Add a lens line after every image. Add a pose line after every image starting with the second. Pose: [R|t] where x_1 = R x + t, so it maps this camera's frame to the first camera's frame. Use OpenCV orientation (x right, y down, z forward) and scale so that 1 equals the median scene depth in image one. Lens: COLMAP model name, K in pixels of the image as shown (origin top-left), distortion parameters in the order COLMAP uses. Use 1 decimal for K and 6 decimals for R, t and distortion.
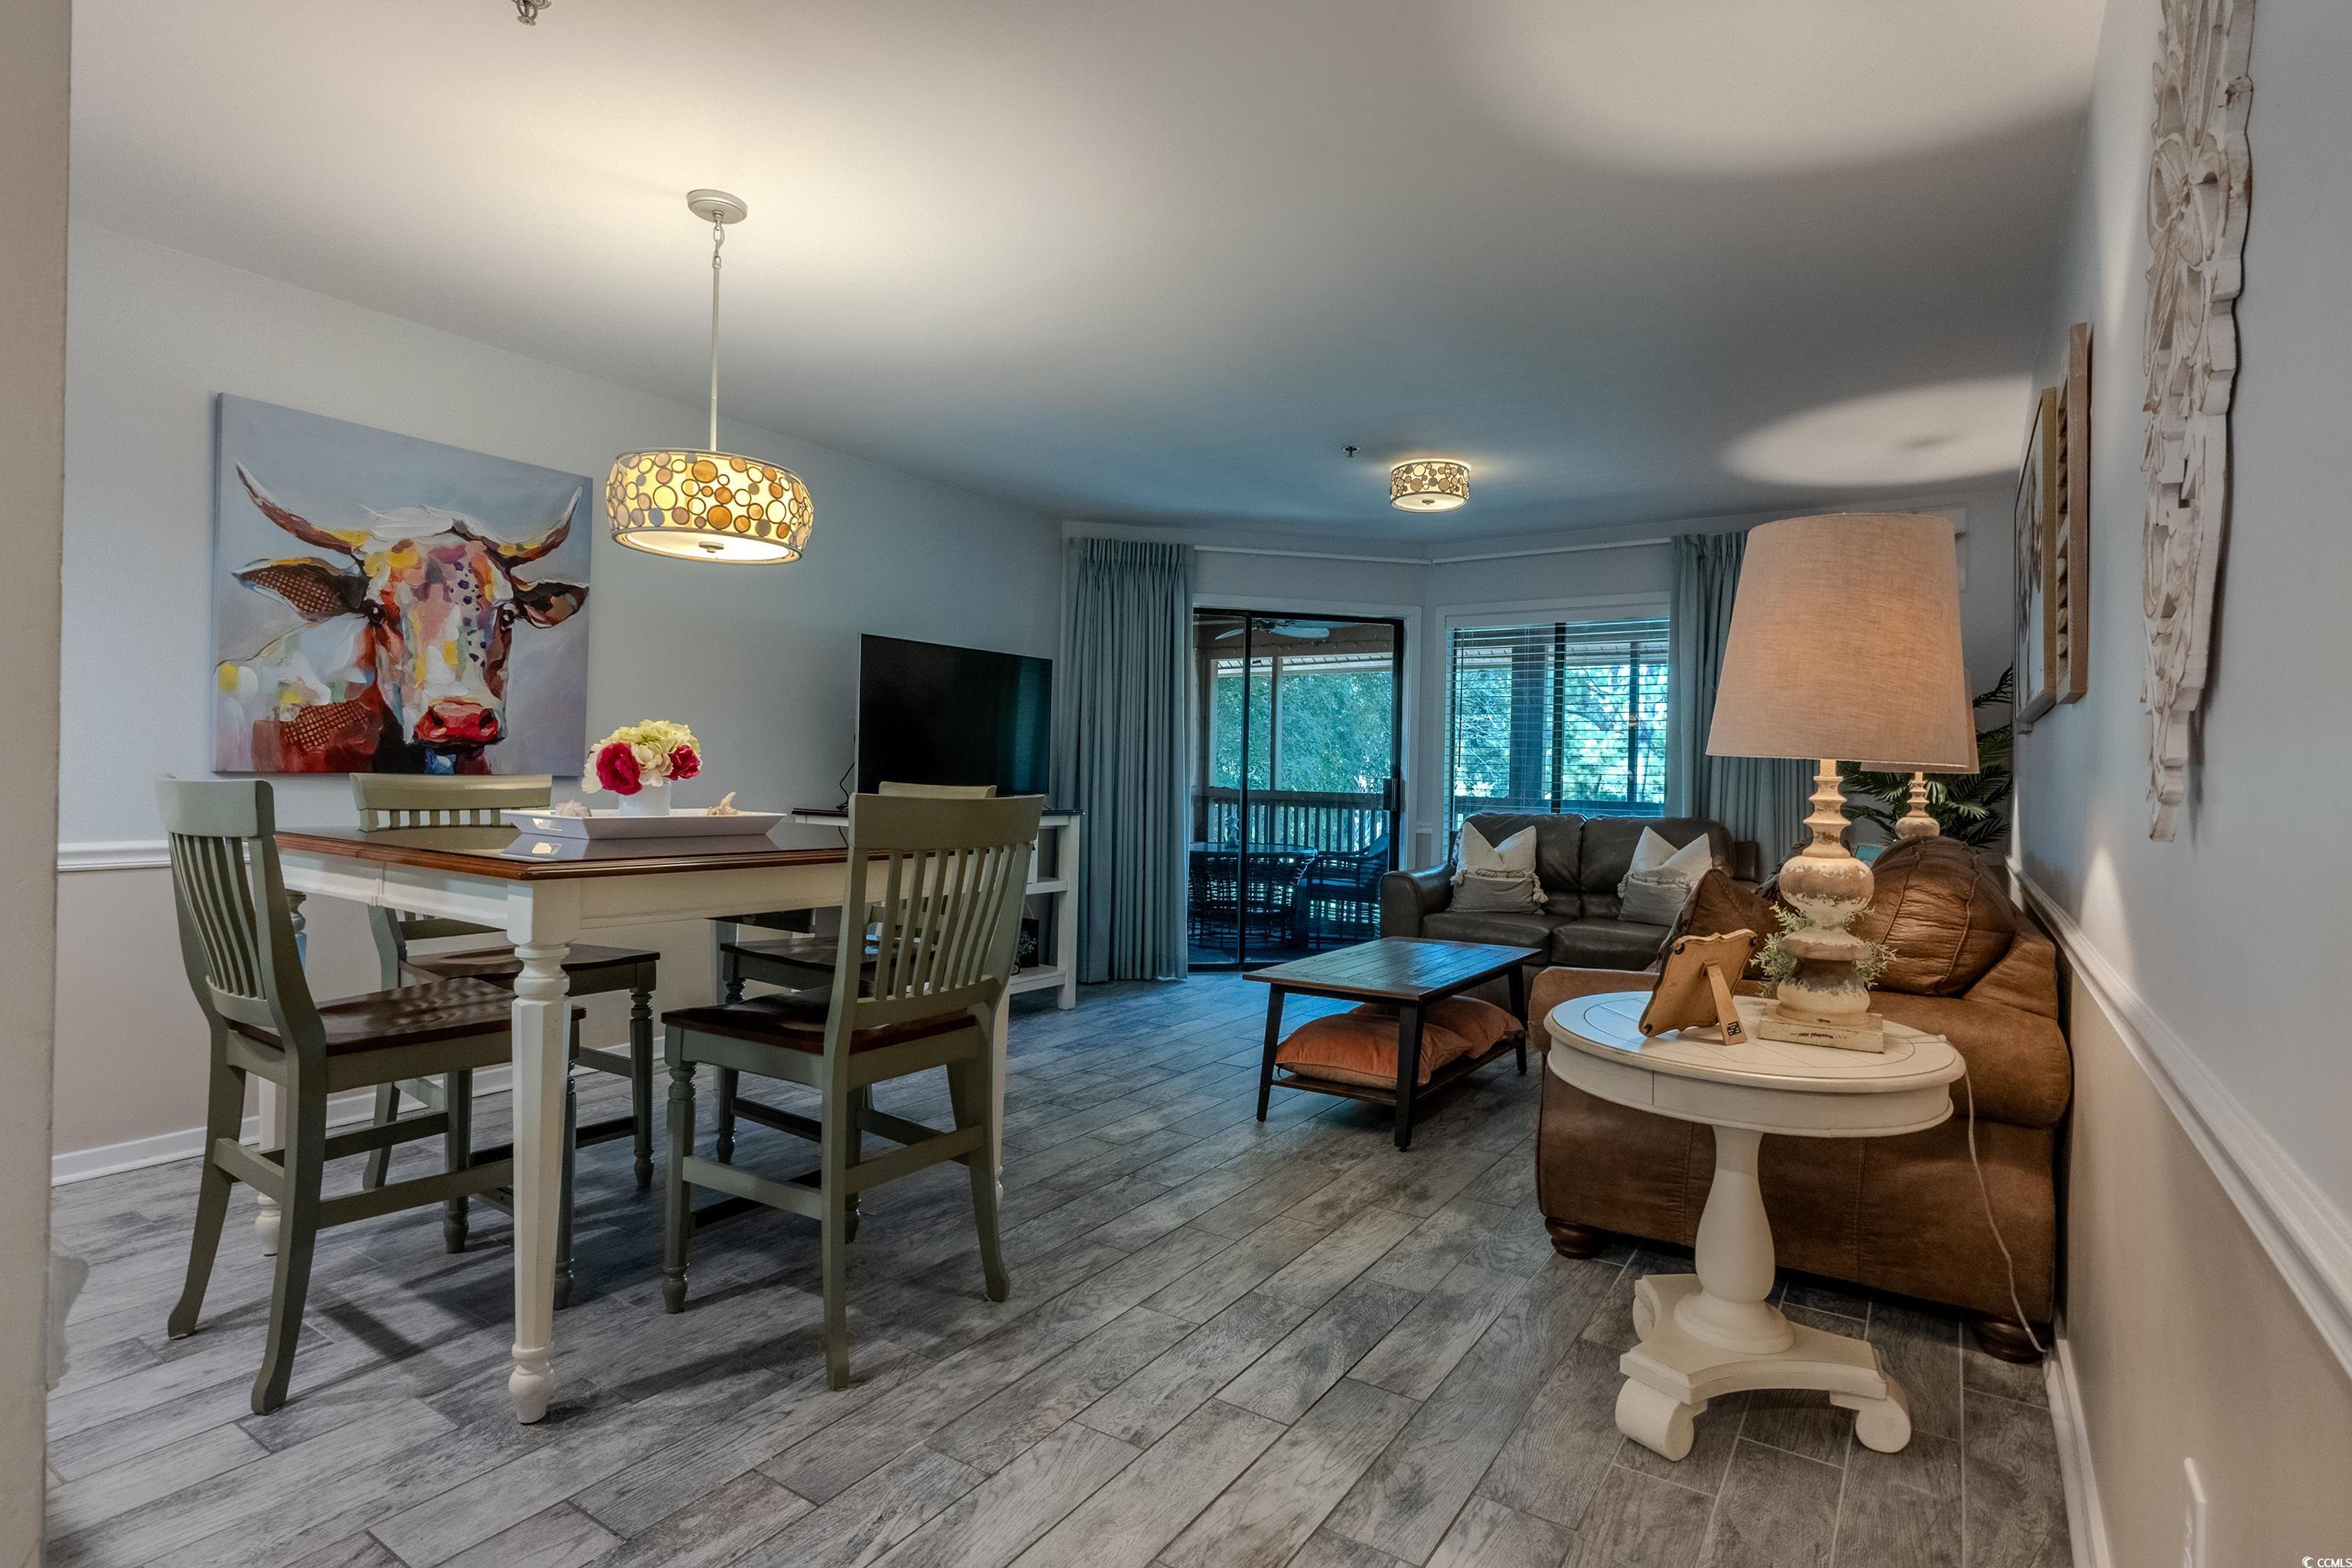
lens RADIAL K [[1164.8, 0, 1176.0], [0, 1164.8, 784.0], [0, 0, 1]] dist [-0.002090, -0.000380]
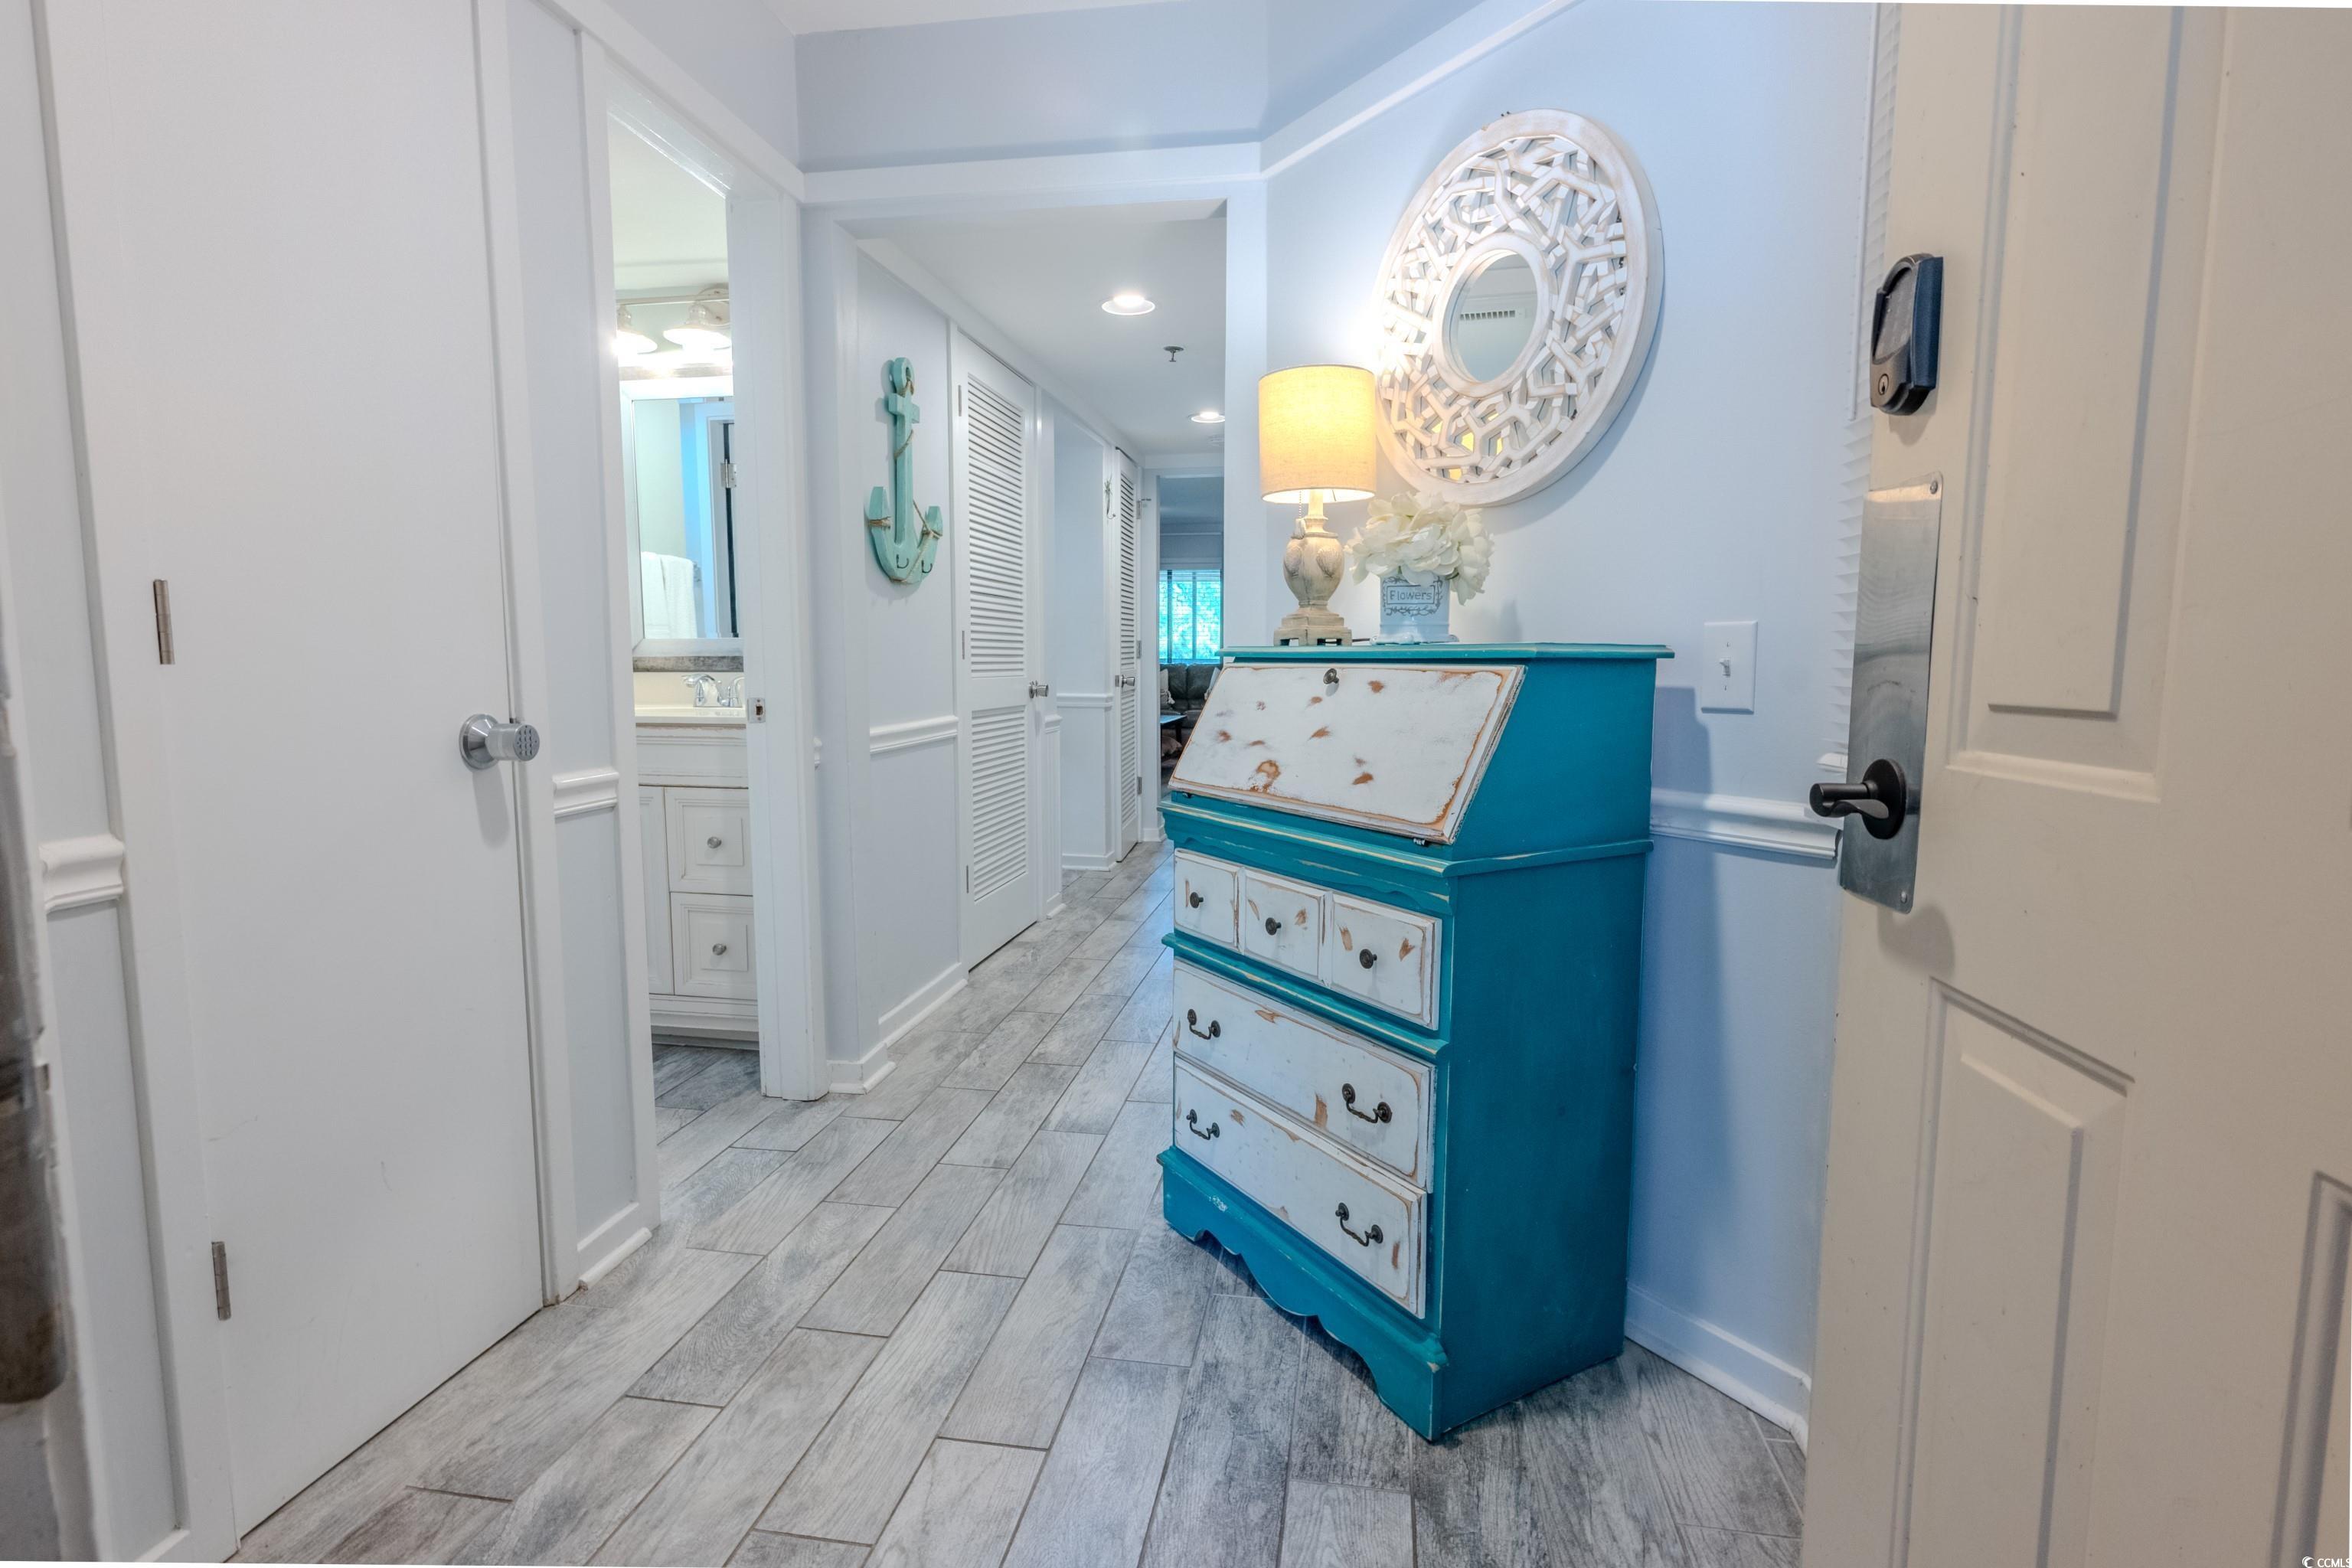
lens RADIAL K [[1164.8, 0, 1176.0], [0, 1164.8, 784.0], [0, 0, 1]] dist [-0.002090, -0.000380]
pose [[0.912793, -0.065101, 0.403200, -1.408133], [0.020178, 0.993197, 0.114681, 0.004231], [-0.407923, -0.096544, 0.907897, -2.460924]]
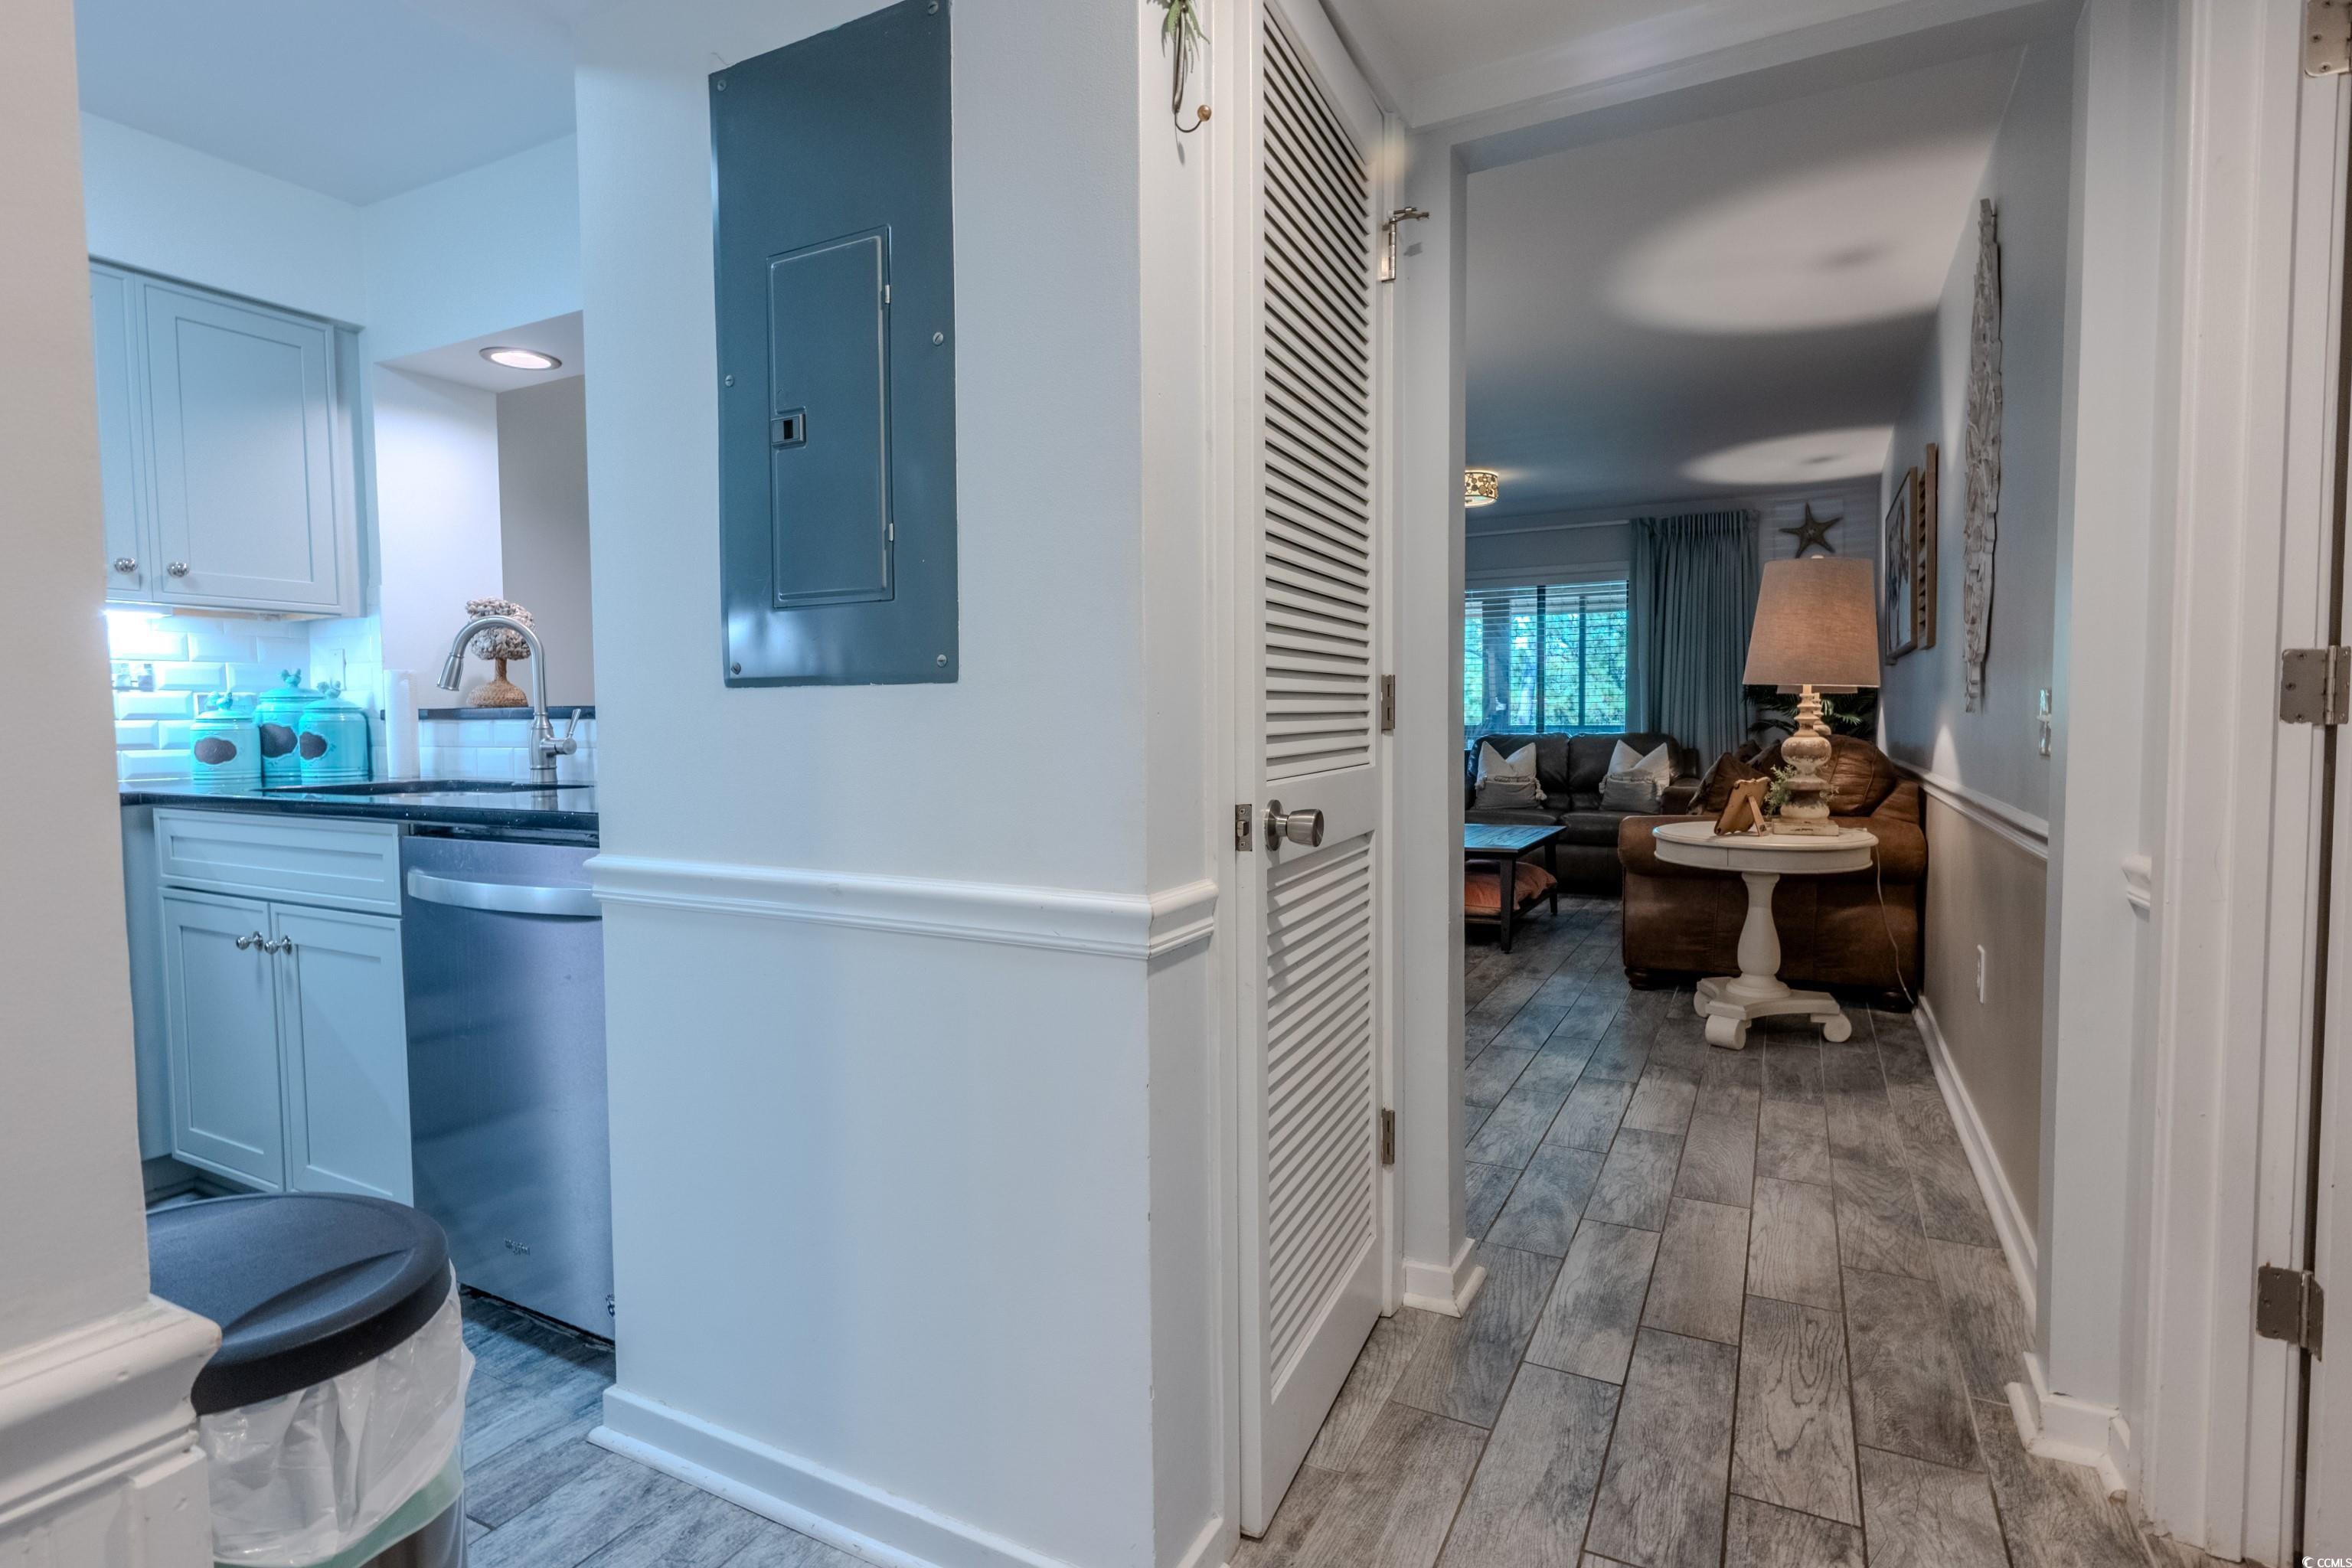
lens RADIAL K [[1164.8, 0, 1176.0], [0, 1164.8, 784.0], [0, 0, 1]] dist [-0.002090, -0.000380]
pose [[0.994542, -0.034832, 0.098352, -0.582147], [0.030079, 0.998326, 0.049400, 0.013871], [-0.099908, -0.046172, 0.993925, -0.698562]]
